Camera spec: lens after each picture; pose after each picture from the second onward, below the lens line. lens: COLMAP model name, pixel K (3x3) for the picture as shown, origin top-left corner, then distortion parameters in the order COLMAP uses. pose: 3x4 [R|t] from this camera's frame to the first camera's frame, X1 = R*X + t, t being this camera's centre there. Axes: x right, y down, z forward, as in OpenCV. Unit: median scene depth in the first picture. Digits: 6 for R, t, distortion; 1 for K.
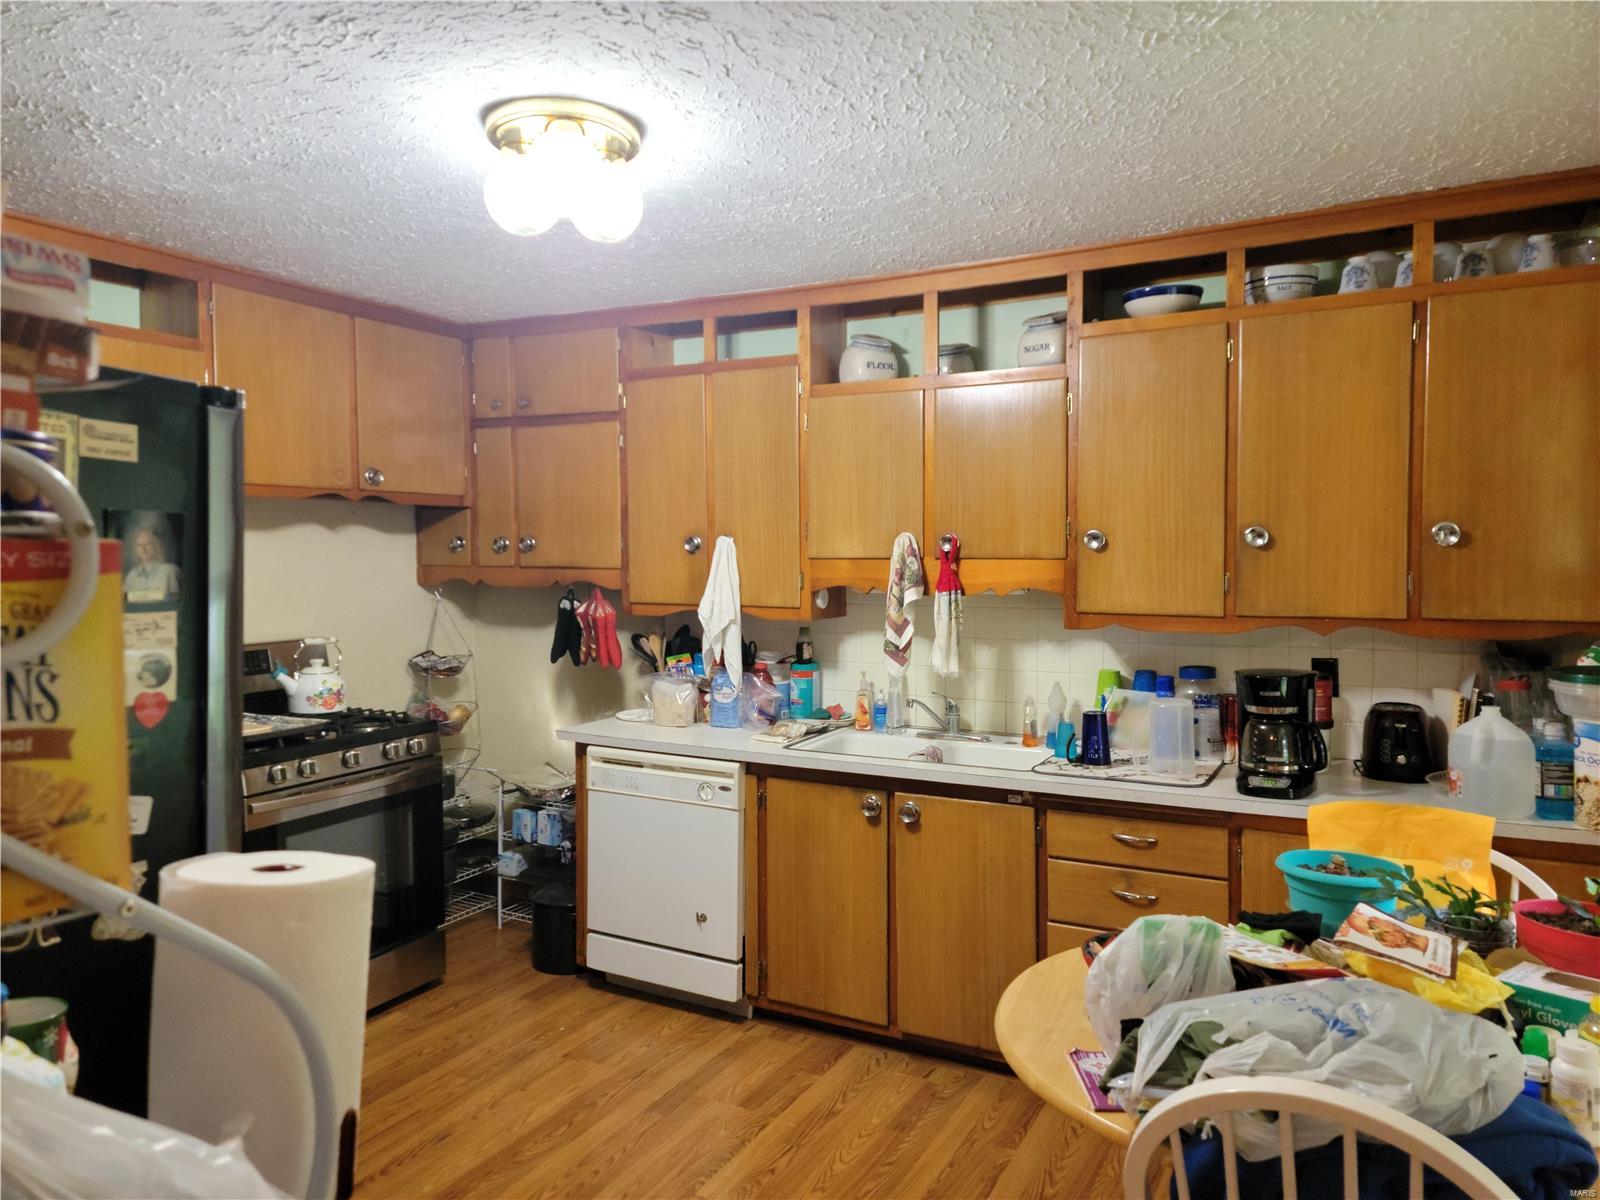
lens RADIAL K [[1109.6, 0, 782.5], [0, 1109.6, 590.7], [0, 0, 1]] dist [0.044147, -0.006205]
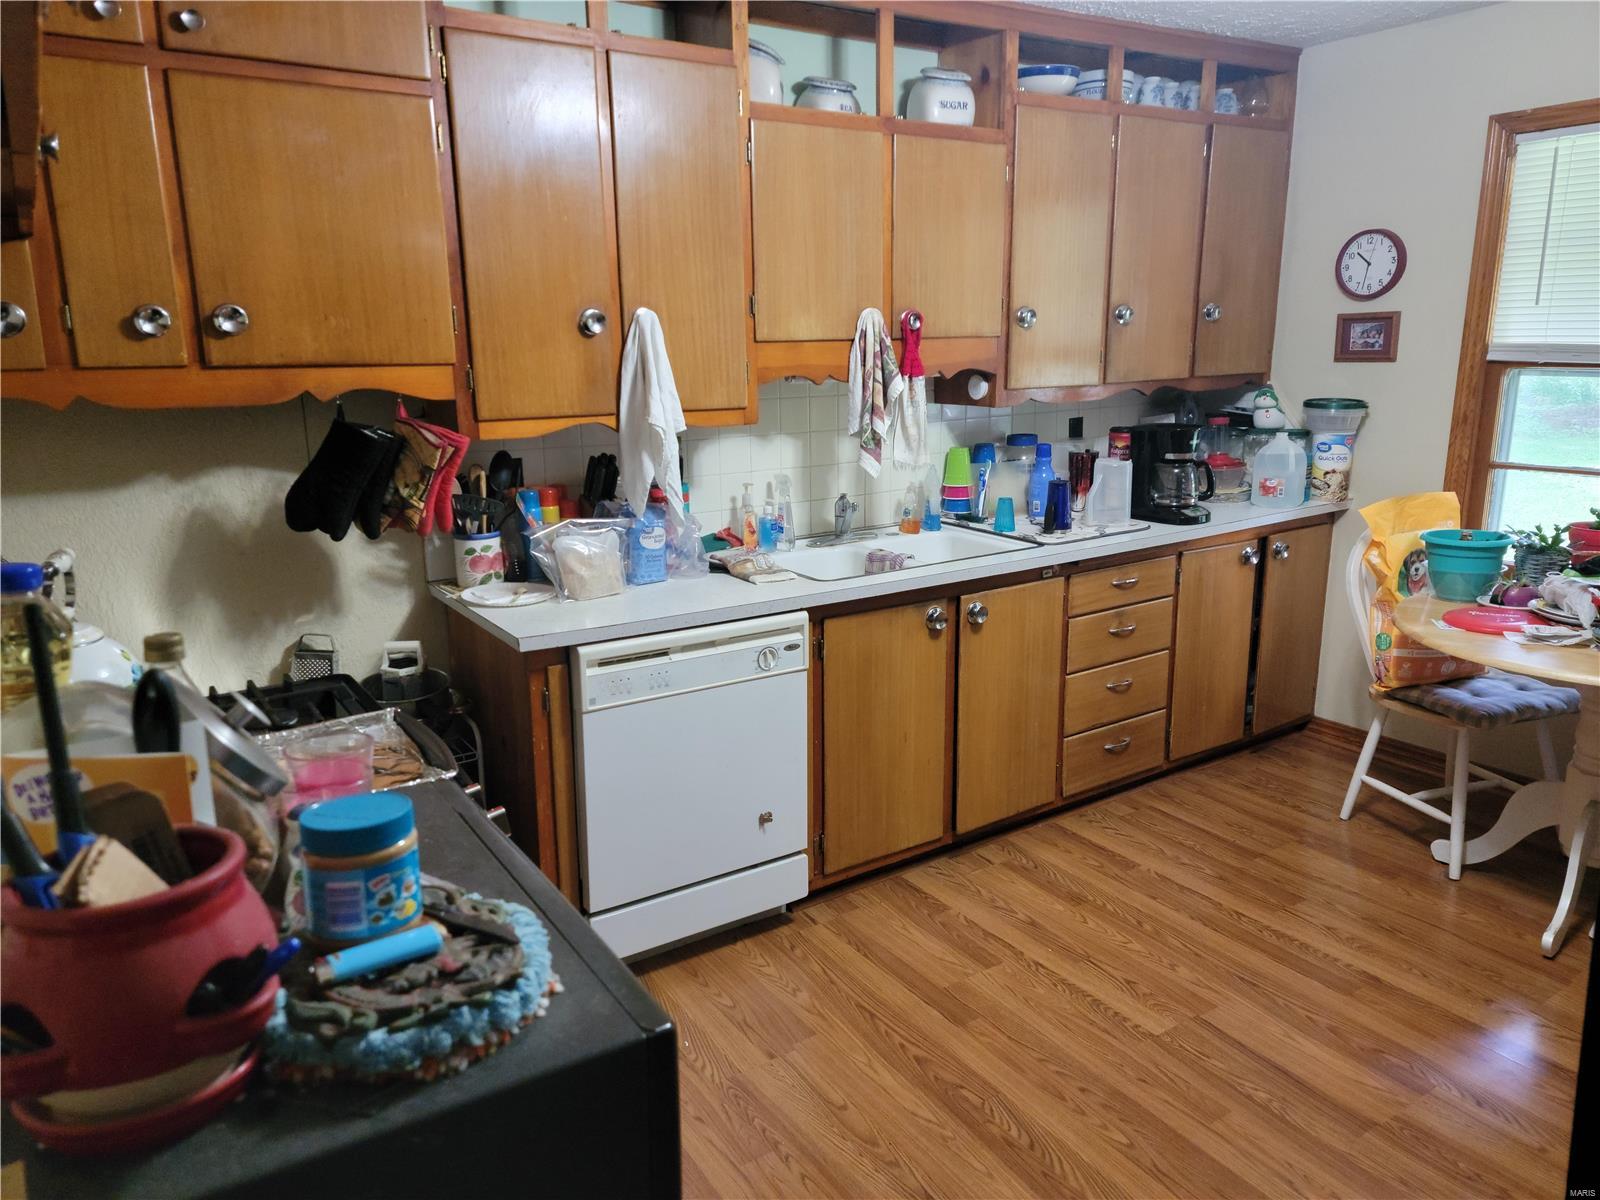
lens RADIAL K [[1109.6, 0, 787.1], [0, 1109.6, 588.0], [0, 0, 1]] dist [0.044147, -0.006205]
pose [[0.467315, -0.198791, 0.861452, -0.741130], [0.045591, 0.978515, 0.201073, -0.018057], [-0.882915, -0.054690, 0.466337, 0.675329]]
